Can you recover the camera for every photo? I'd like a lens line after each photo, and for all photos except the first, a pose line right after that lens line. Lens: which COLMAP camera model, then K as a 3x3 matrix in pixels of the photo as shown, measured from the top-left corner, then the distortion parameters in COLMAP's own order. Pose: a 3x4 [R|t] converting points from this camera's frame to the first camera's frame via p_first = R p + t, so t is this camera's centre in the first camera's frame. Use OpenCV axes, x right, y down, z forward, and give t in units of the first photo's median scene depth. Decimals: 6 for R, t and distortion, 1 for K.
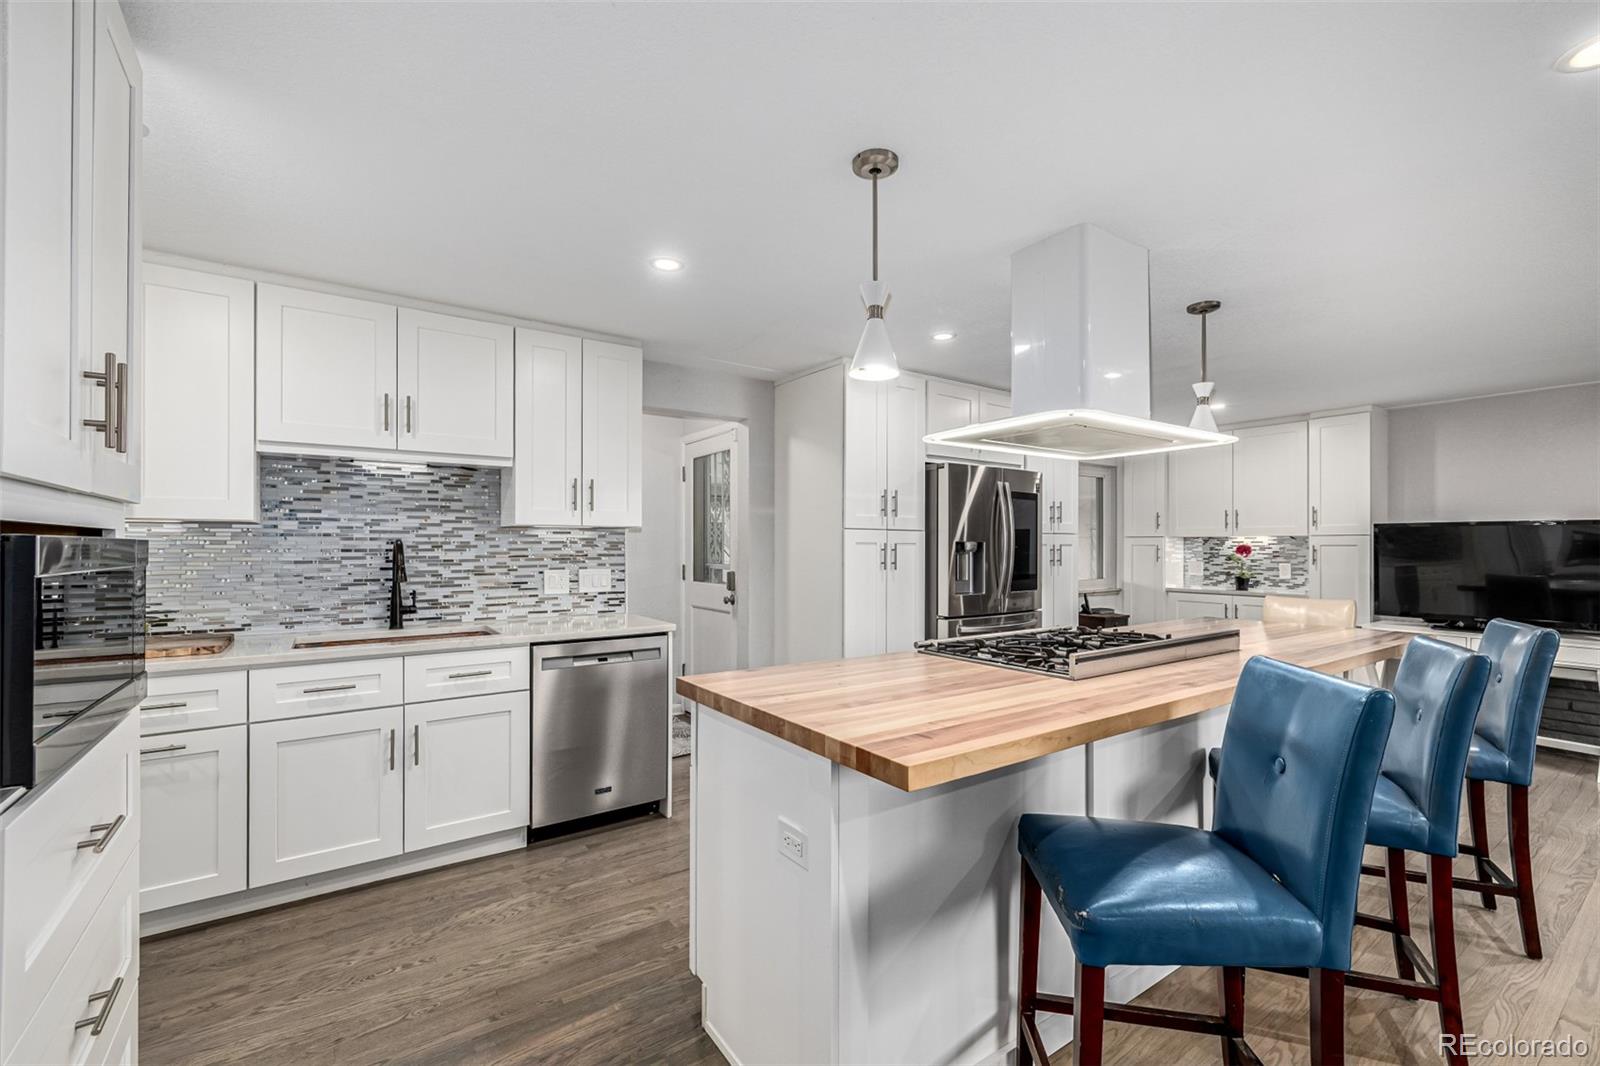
lens RADIAL K [[687.6, 0, 817.3], [0, 687.6, 542.9], [0, 0, 1]] dist [0.003302, 0.000031]
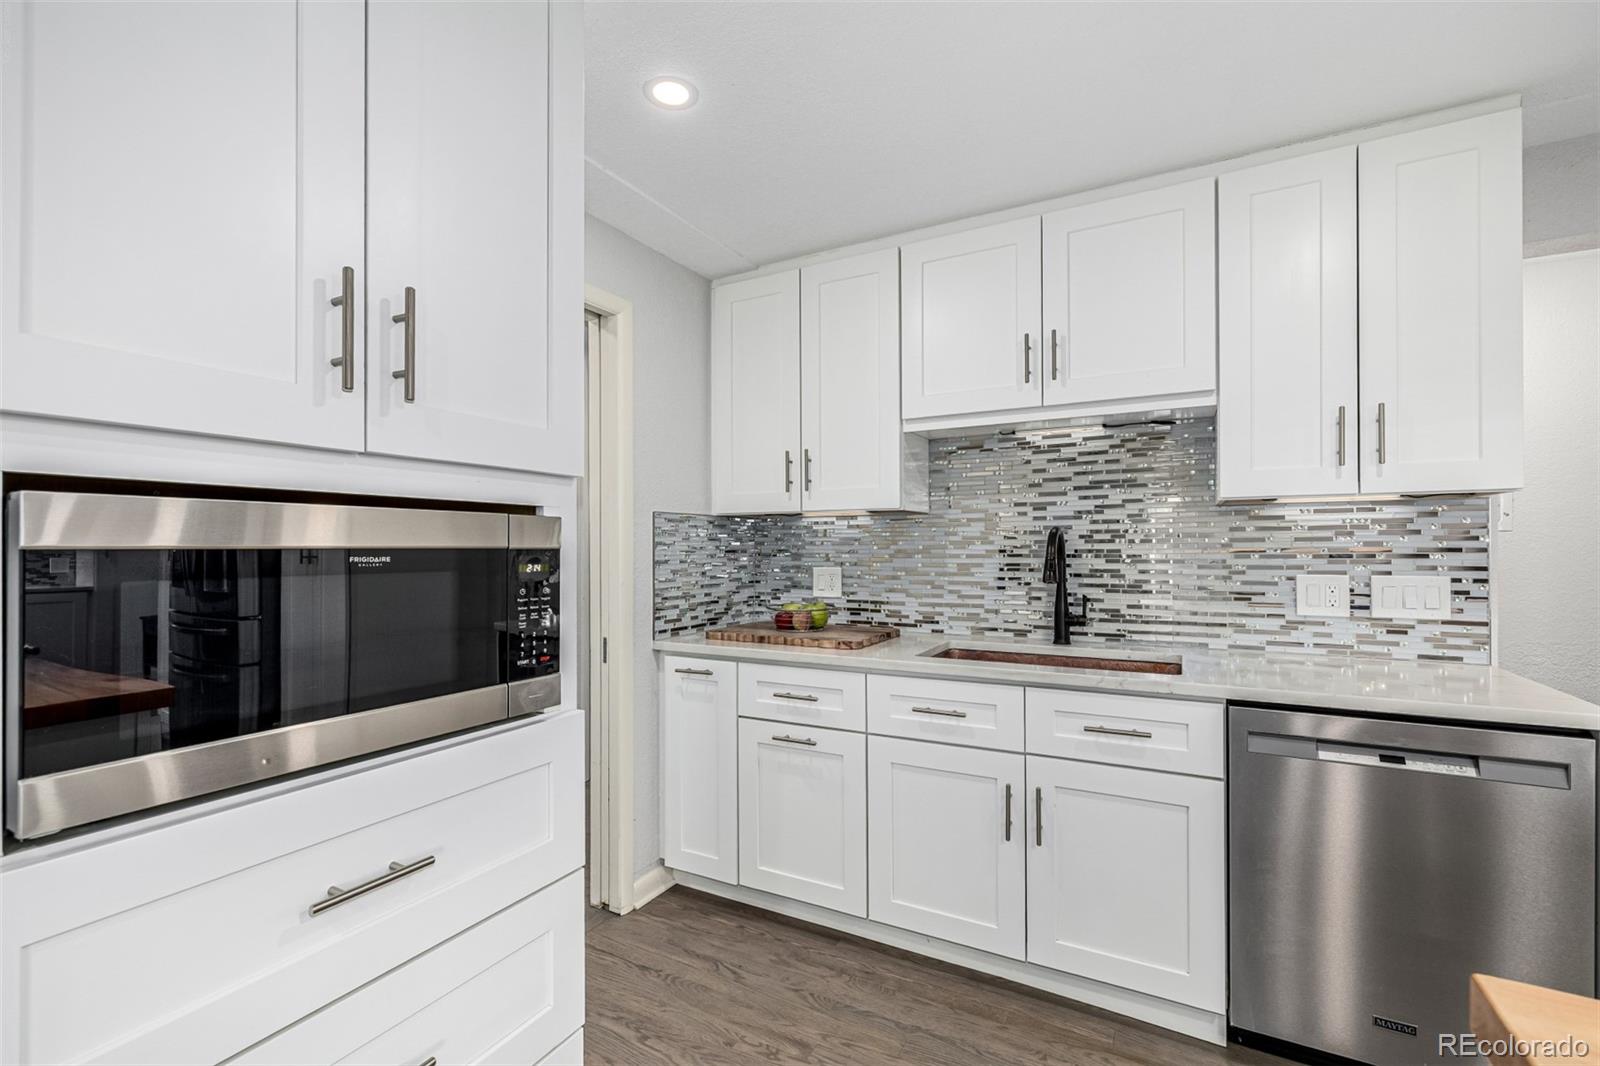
lens RADIAL K [[697.0, 0, 759.8], [0, 697.0, 544.3], [0, 0, 1]] dist [-0.000059, 0.000035]
pose [[0.409268, -0.005391, -0.912398, -0.039937], [0.006348, 0.999975, -0.003061, 0.013537], [0.912392, -0.004539, 0.409293, 0.357896]]
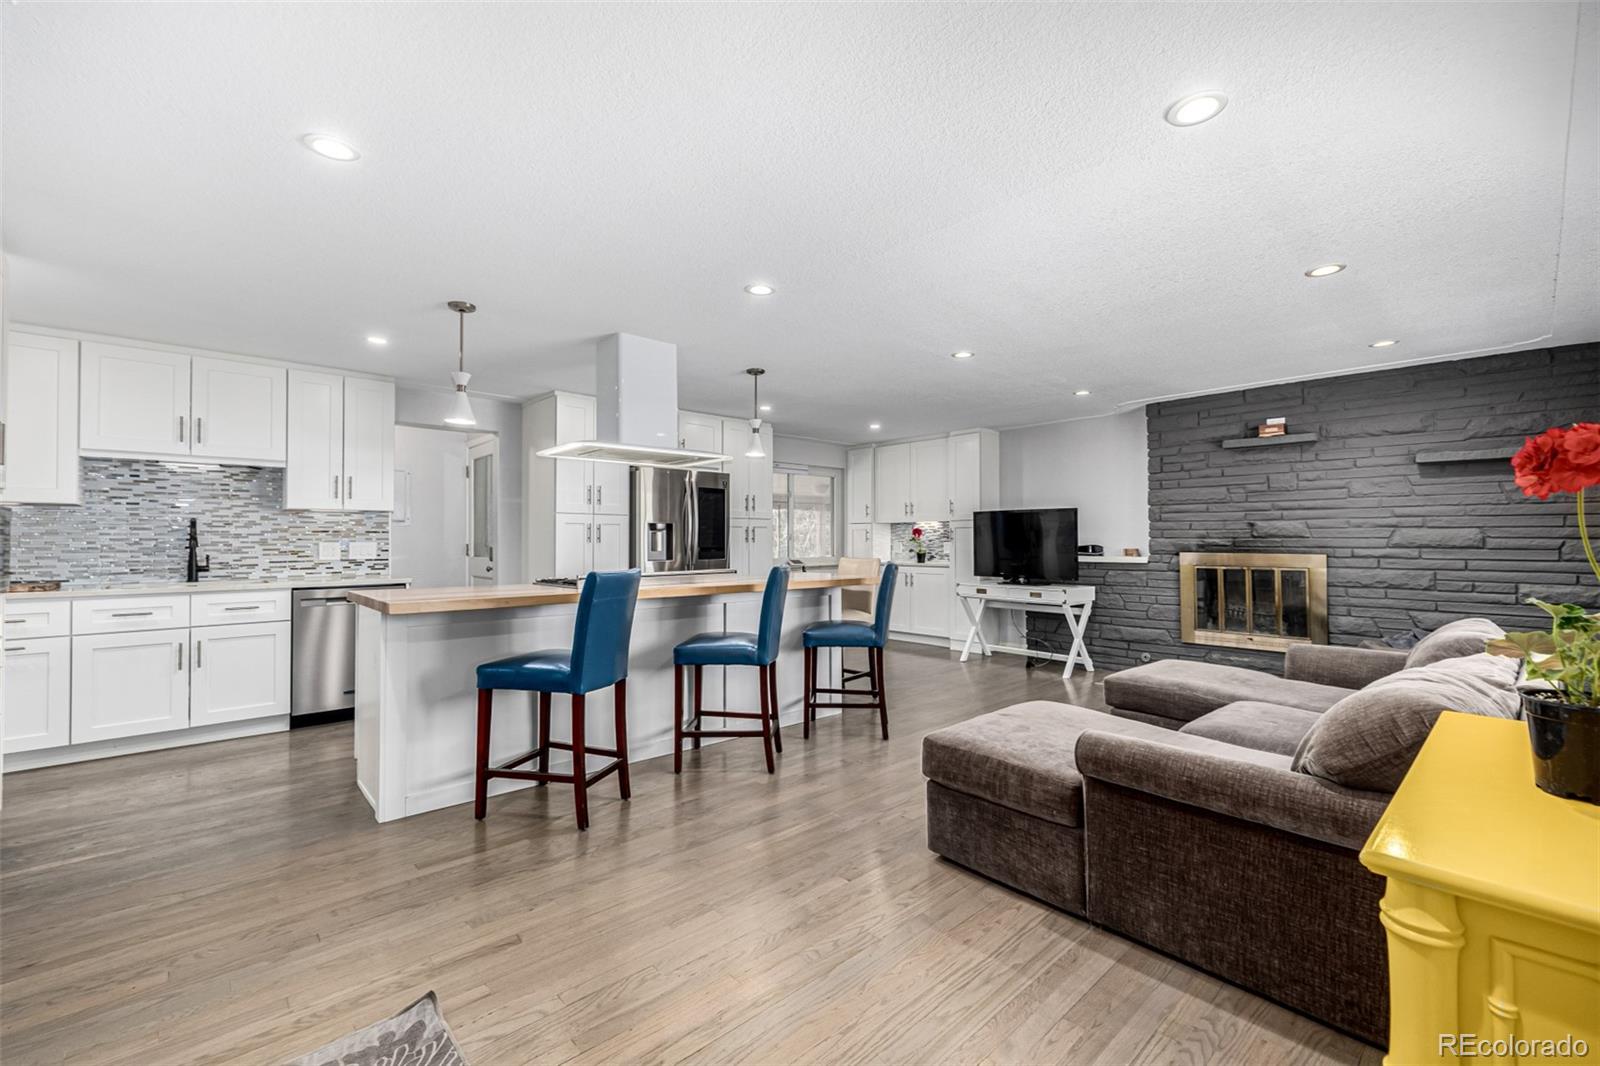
lens RADIAL K [[683.7, 0, 801.7], [0, 683.7, 530.3], [0, 0, 1]] dist [0.008724, -0.000336]
pose [[0.992800, -0.002651, 0.119759, 0.423109], [0.004076, 0.999924, -0.011654, 0.038385], [-0.119719, 0.012058, 0.992735, -0.505068]]
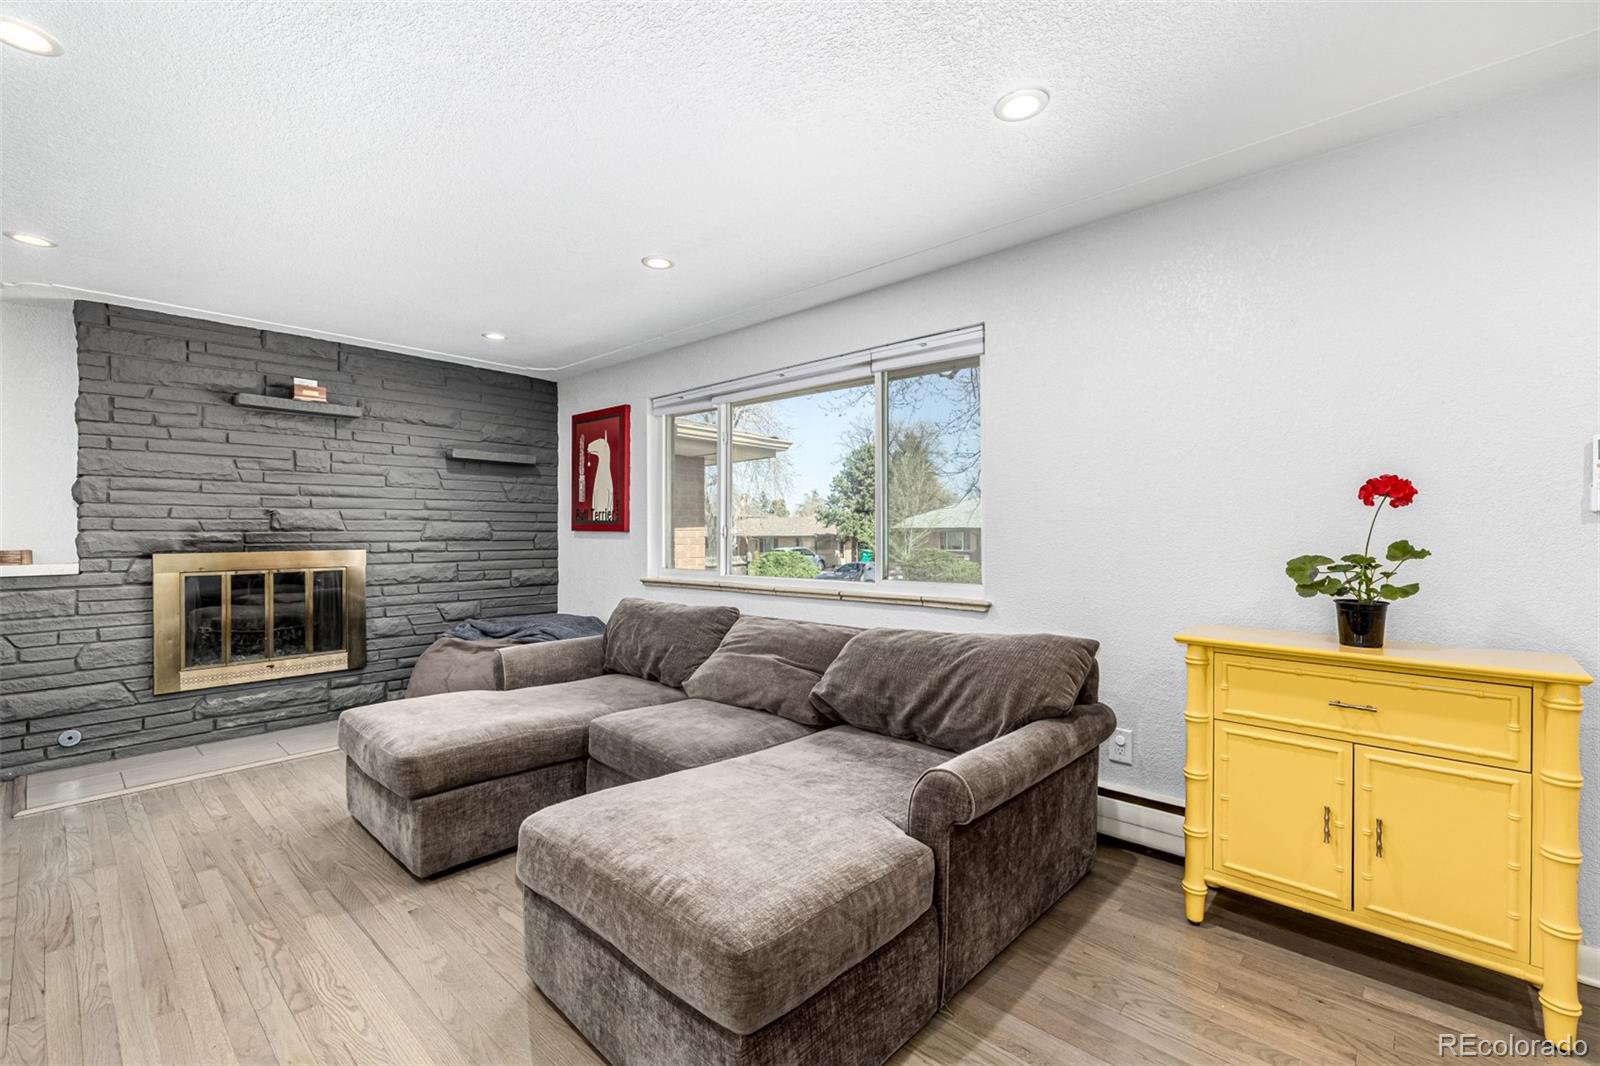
lens RADIAL K [[679.8, 0, 810.2], [0, 679.8, 531.7], [0, 0, 1]] dist [-0.001405, 0.000047]
pose [[-0.207925, -0.001023, 0.978144, 0.298575], [0.002428, 0.999996, 0.001561, 0.043820], [-0.978142, 0.002699, -0.207922, 0.295027]]
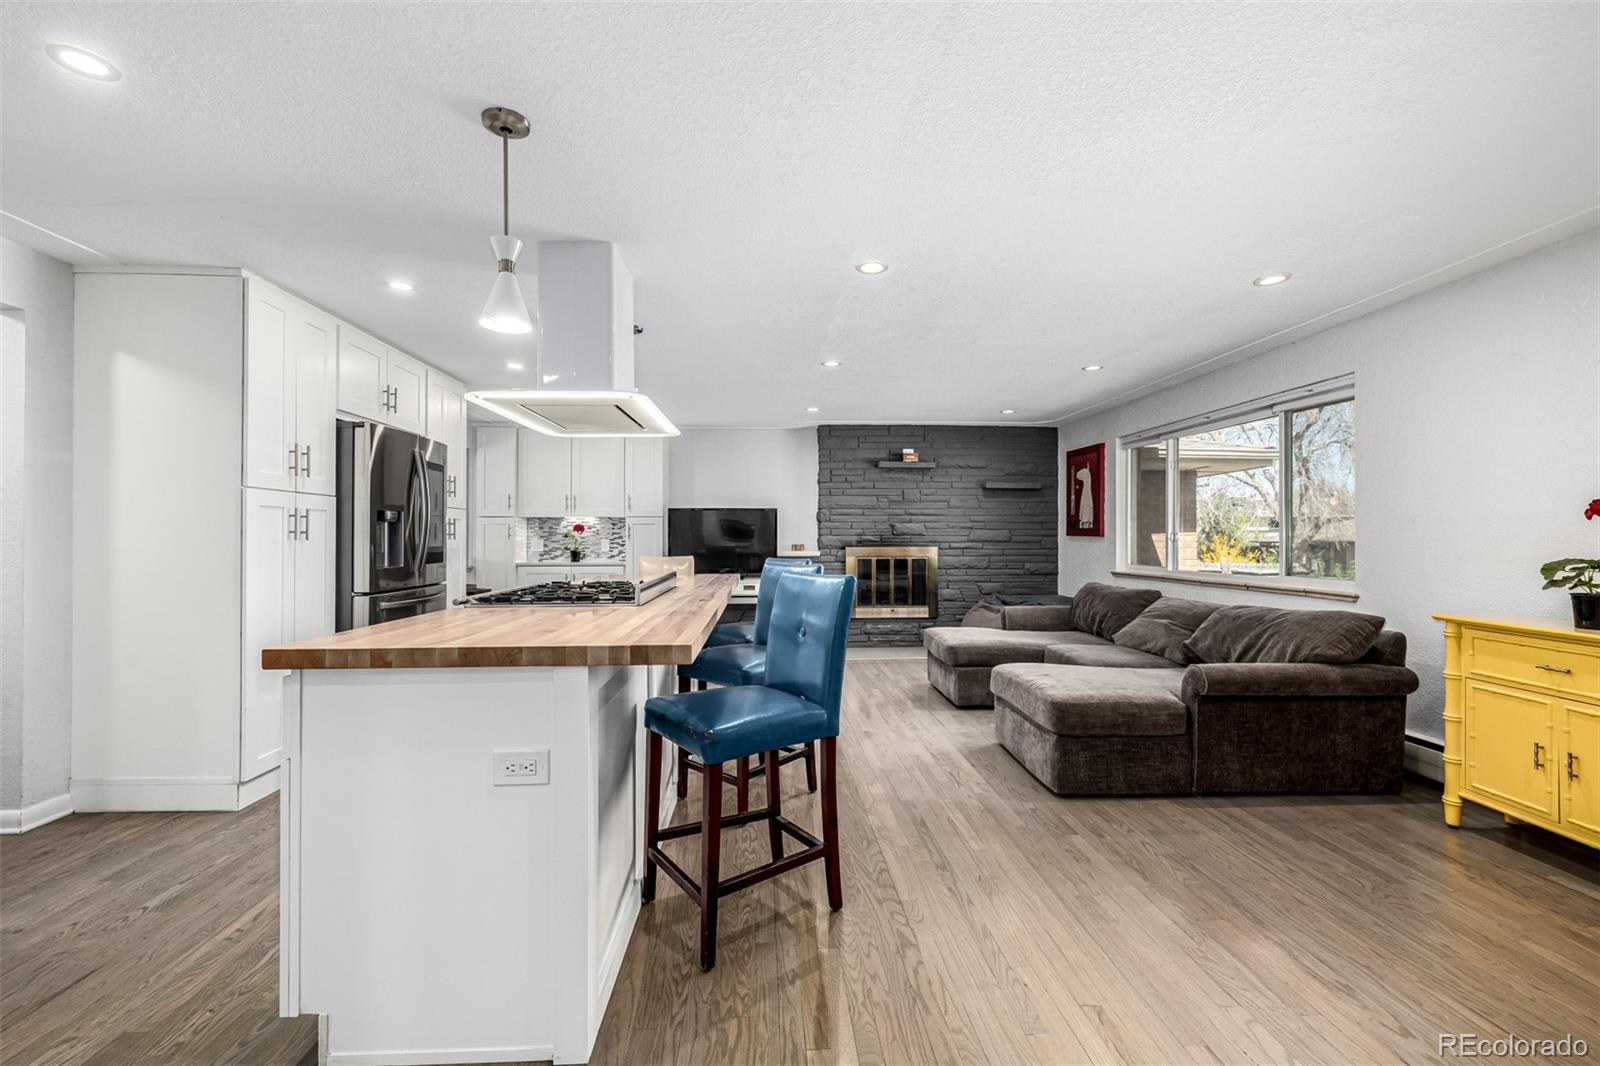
lens RADIAL K [[683.7, 0, 801.7], [0, 683.7, 530.3], [0, 0, 1]] dist [0.008724, -0.000336]
pose [[0.542545, 0.005472, 0.840009, -0.316073], [0.000863, 0.999975, -0.007071, 0.040447], [-0.840026, 0.004561, 0.542527, 0.039206]]
